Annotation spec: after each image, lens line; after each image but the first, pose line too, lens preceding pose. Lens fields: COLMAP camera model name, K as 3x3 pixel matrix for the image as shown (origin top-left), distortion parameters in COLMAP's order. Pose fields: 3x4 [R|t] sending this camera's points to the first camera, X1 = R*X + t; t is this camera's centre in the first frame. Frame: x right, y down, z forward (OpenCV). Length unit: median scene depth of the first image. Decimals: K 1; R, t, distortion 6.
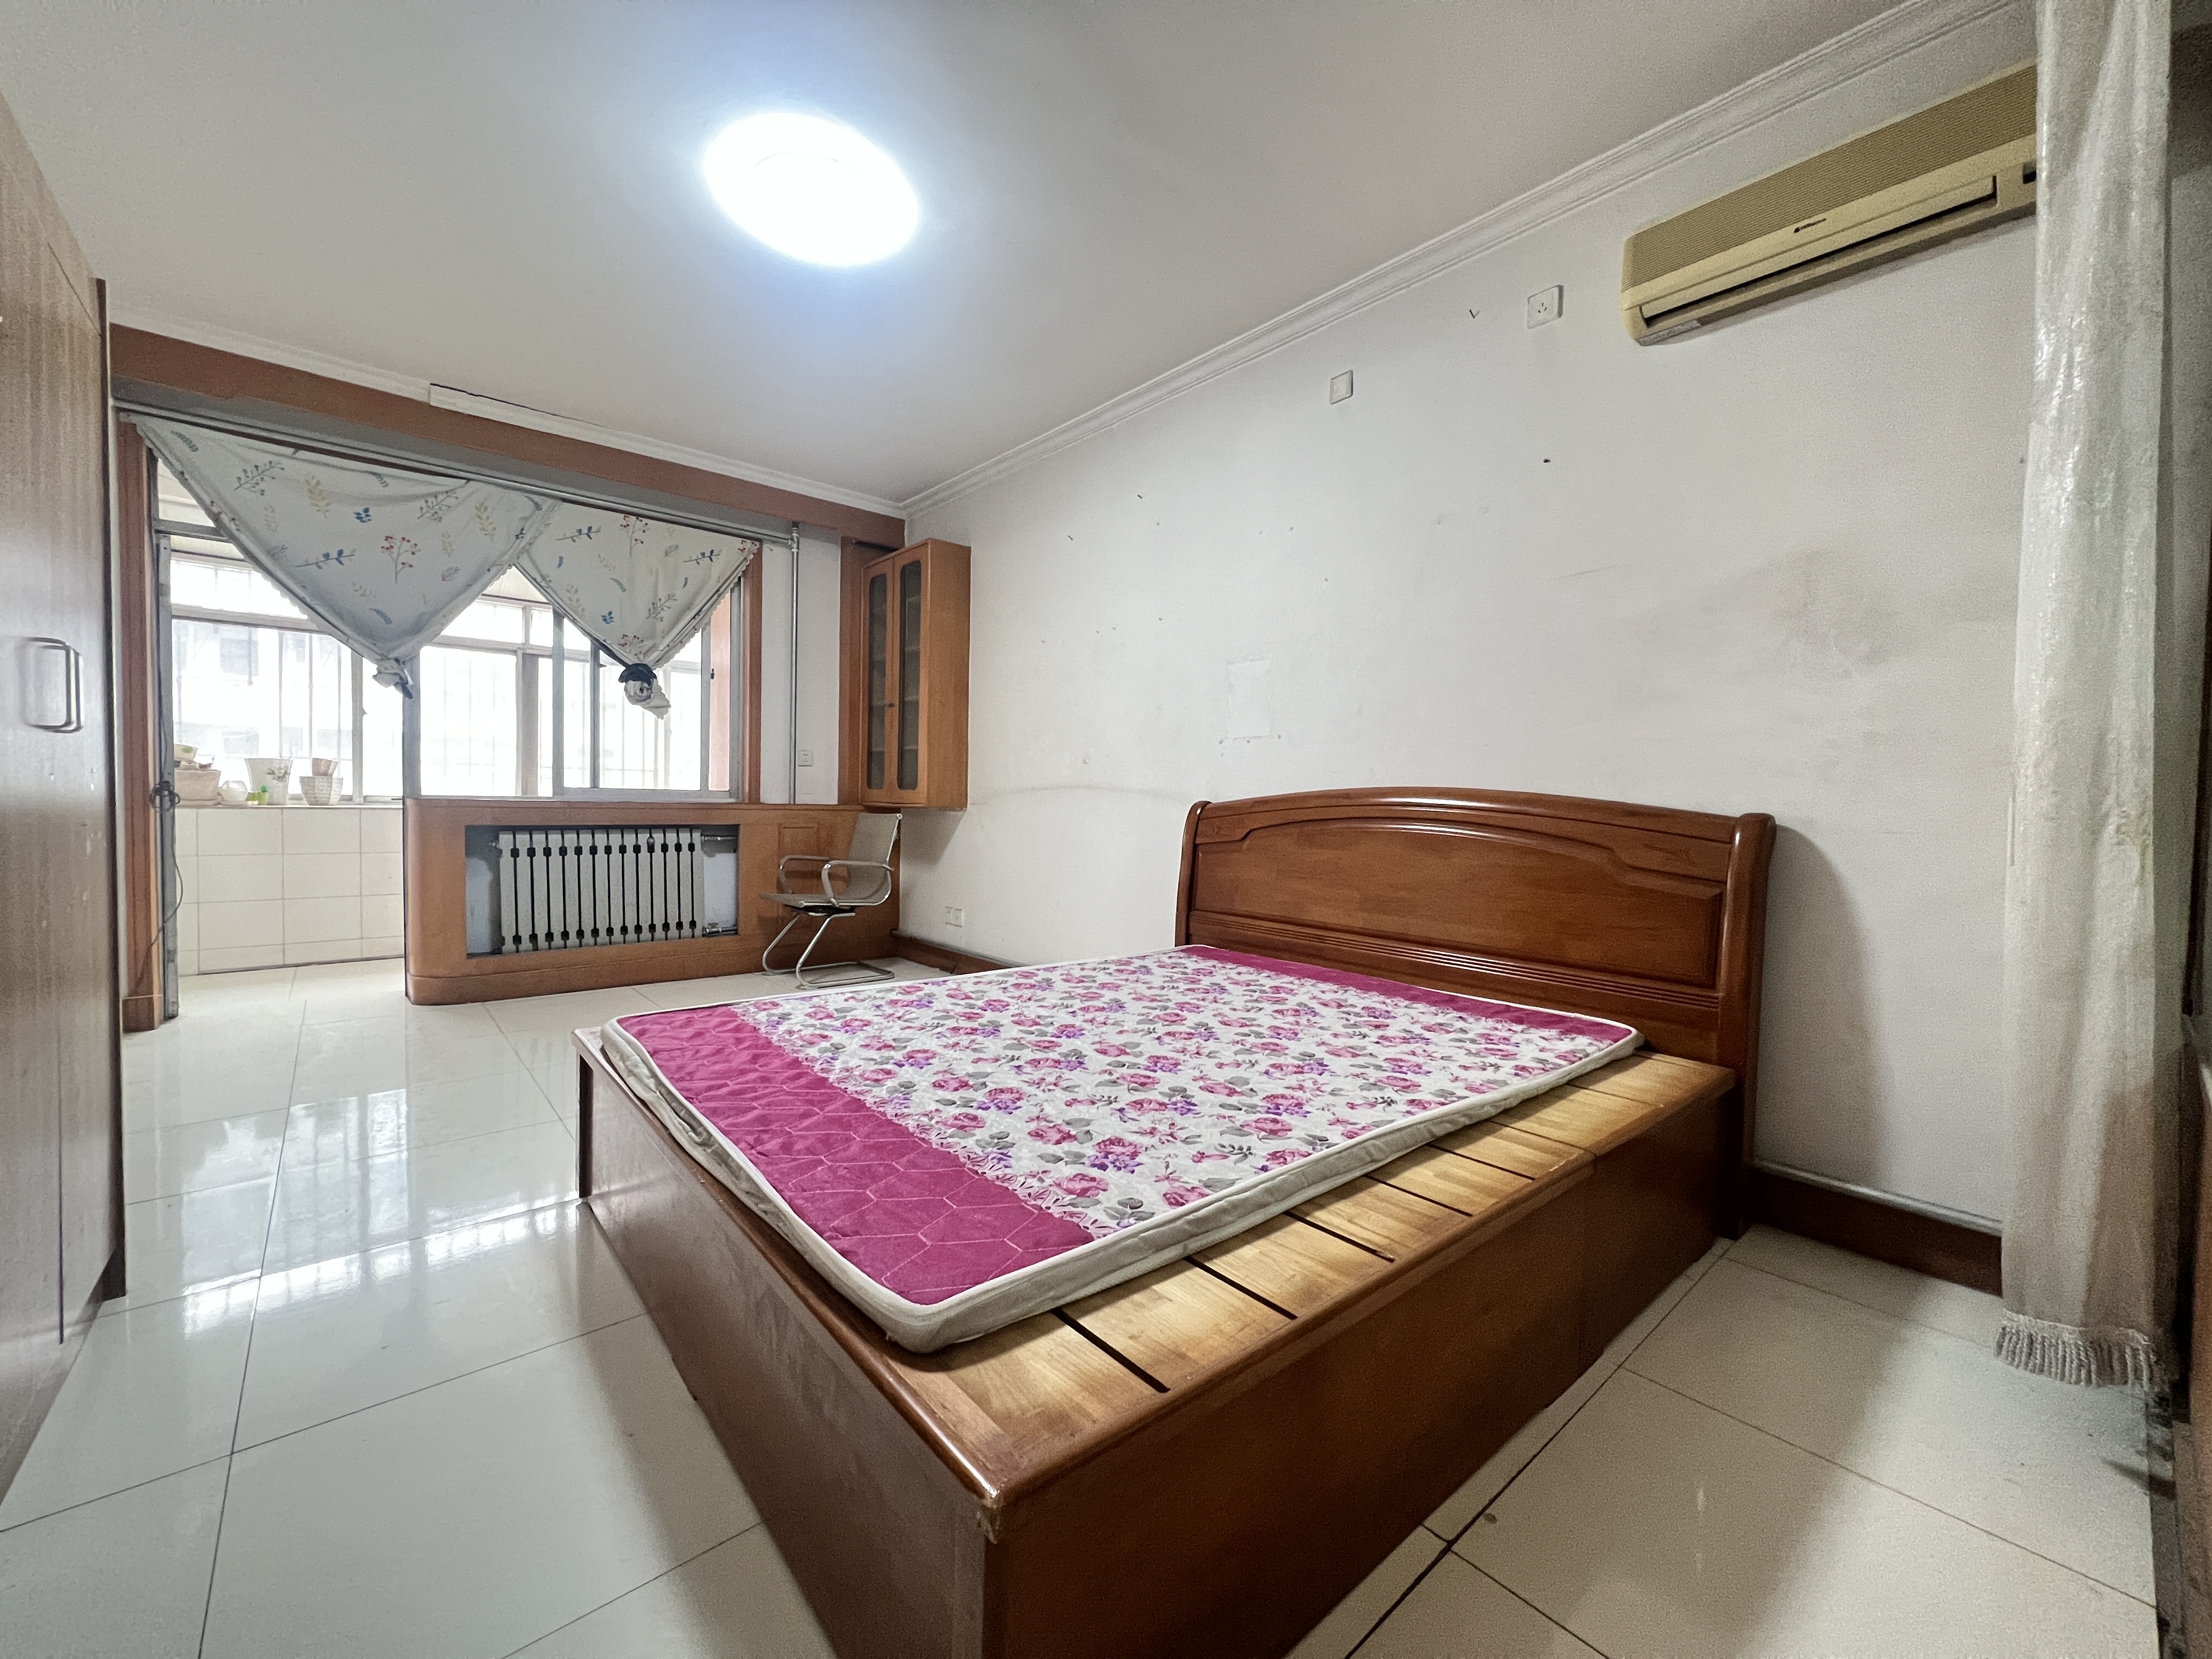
lens RADIAL K [[879.8, 0, 1106.7], [0, 879.8, 831.3], [0, 0, 1]] dist [-0.000206, -0.000623]
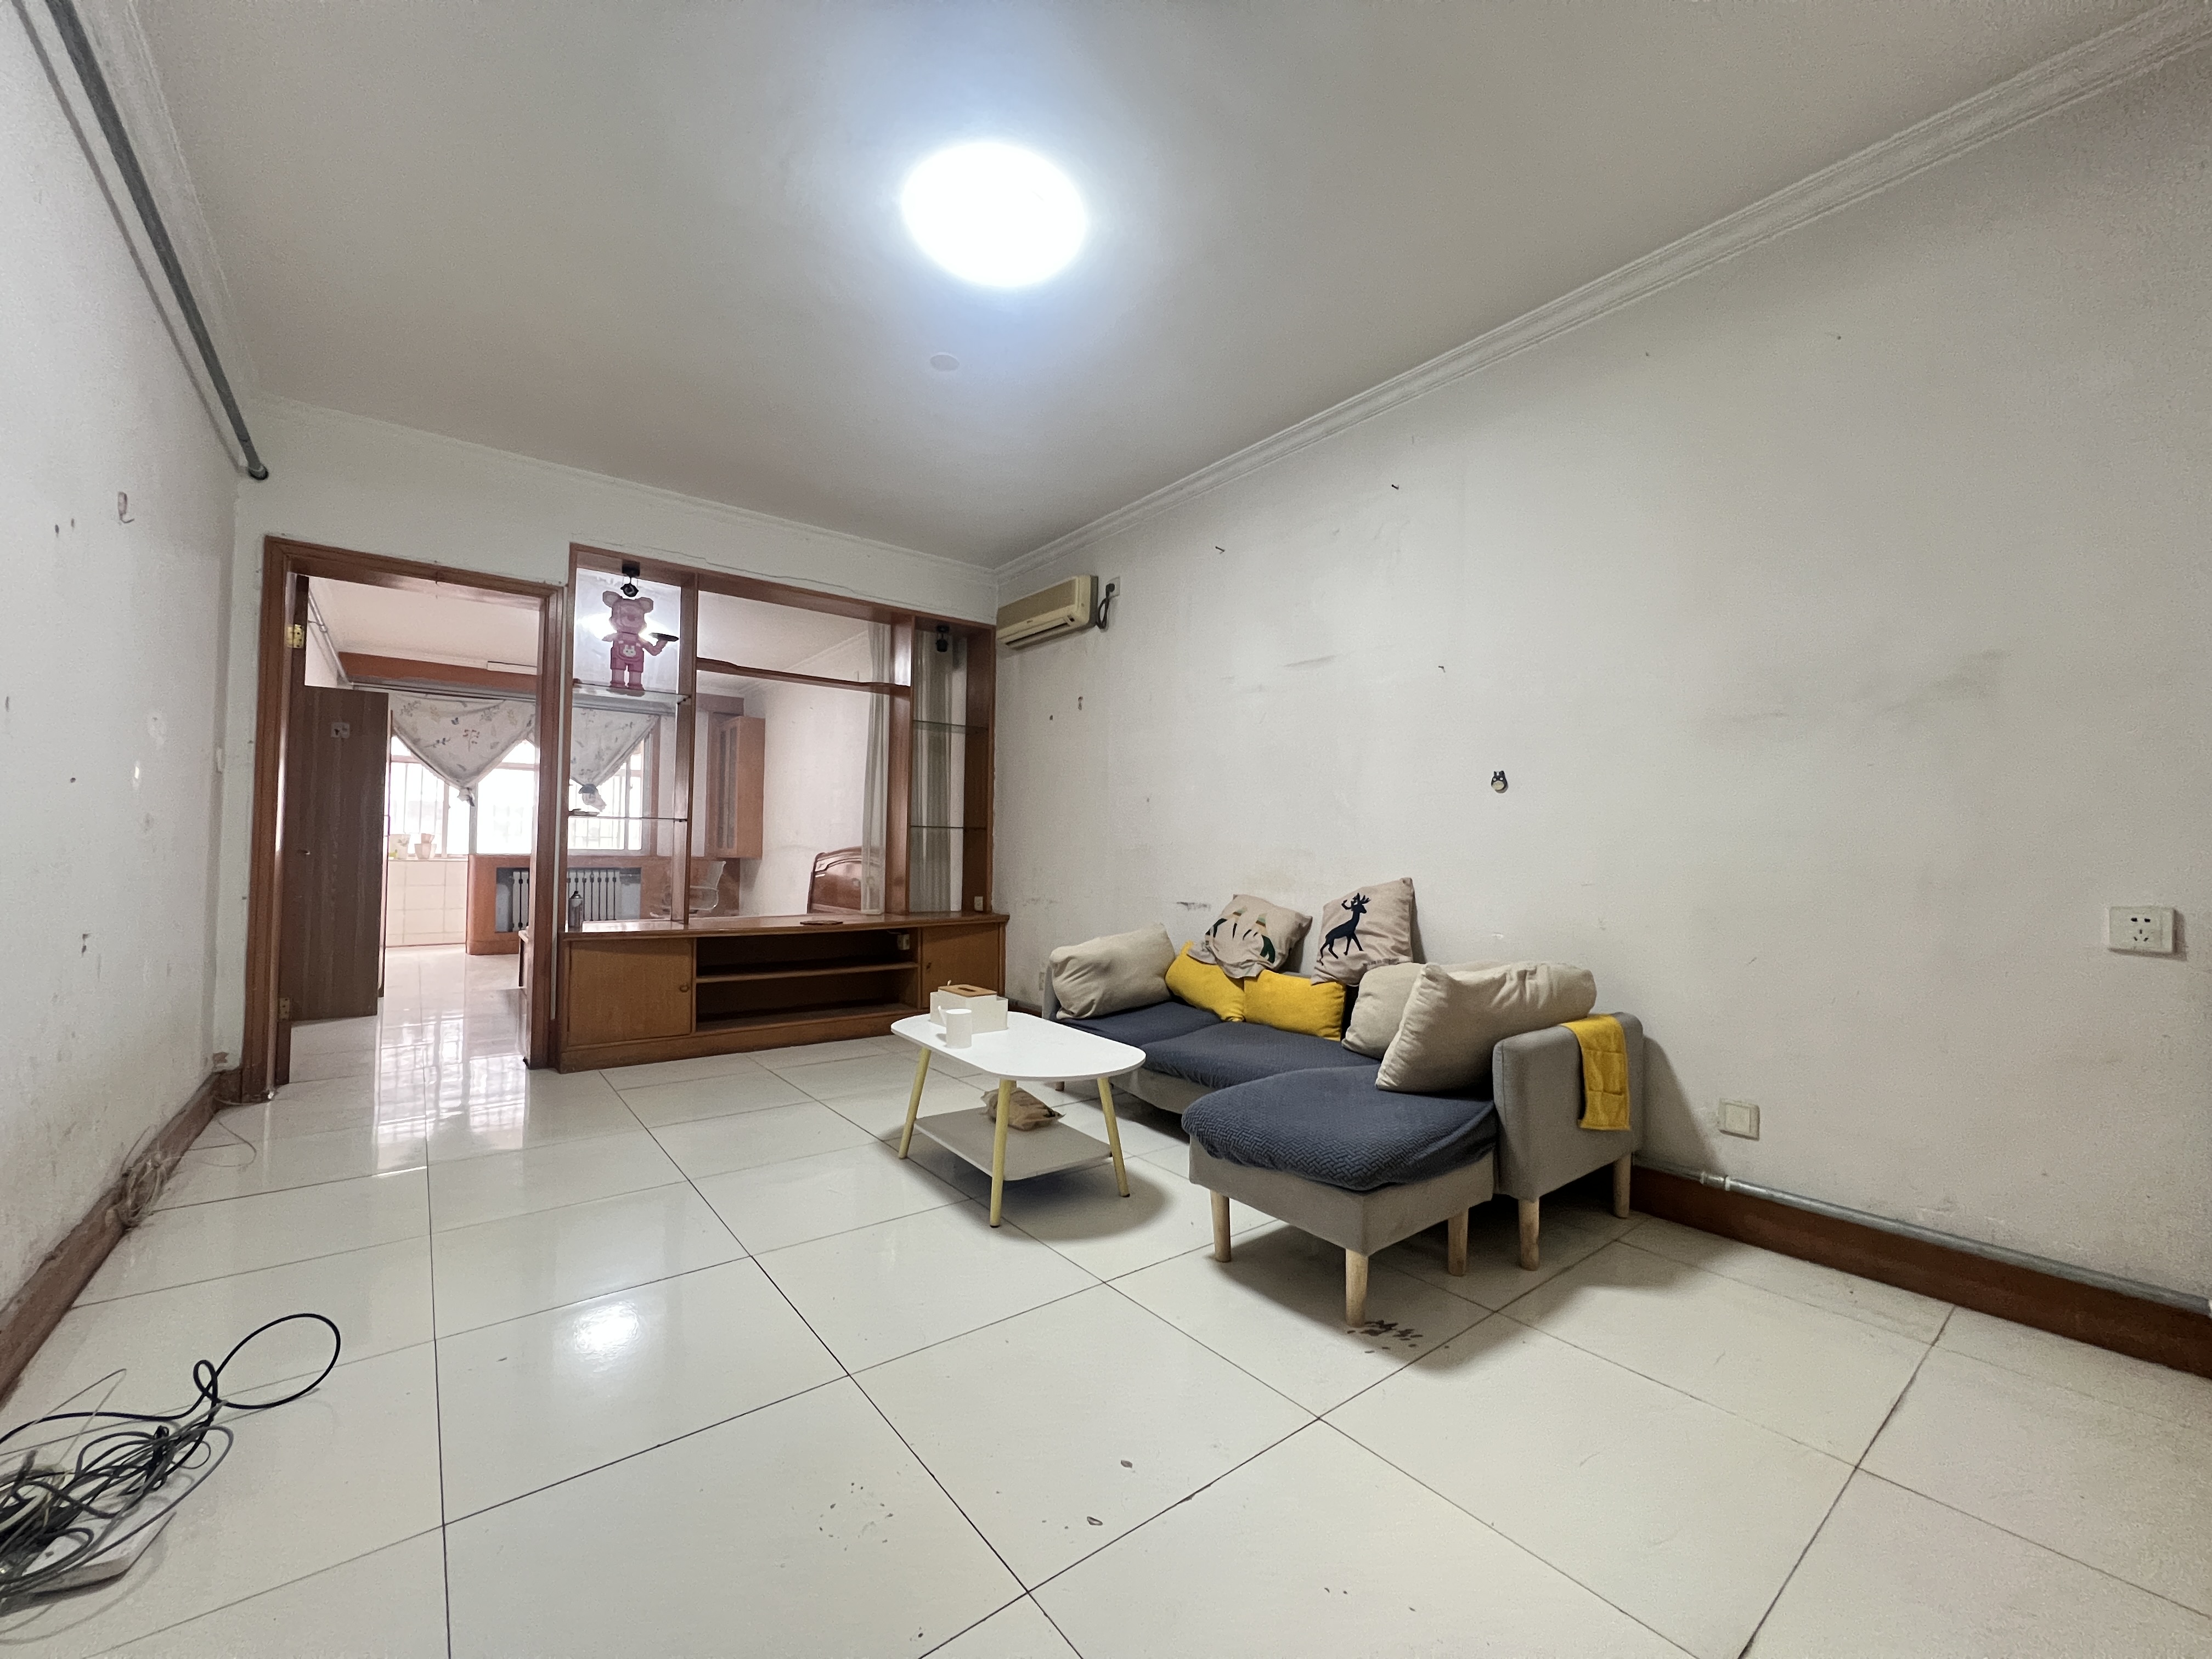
lens RADIAL K [[879.8, 0, 1111.5], [0, 879.8, 828.8], [0, 0, 1]] dist [-0.000206, -0.000623]
pose [[0.999408, -0.007208, -0.033645, 0.676996], [0.005167, 0.998163, -0.060359, 0.028946], [0.034018, 0.060149, 0.997610, -0.878648]]
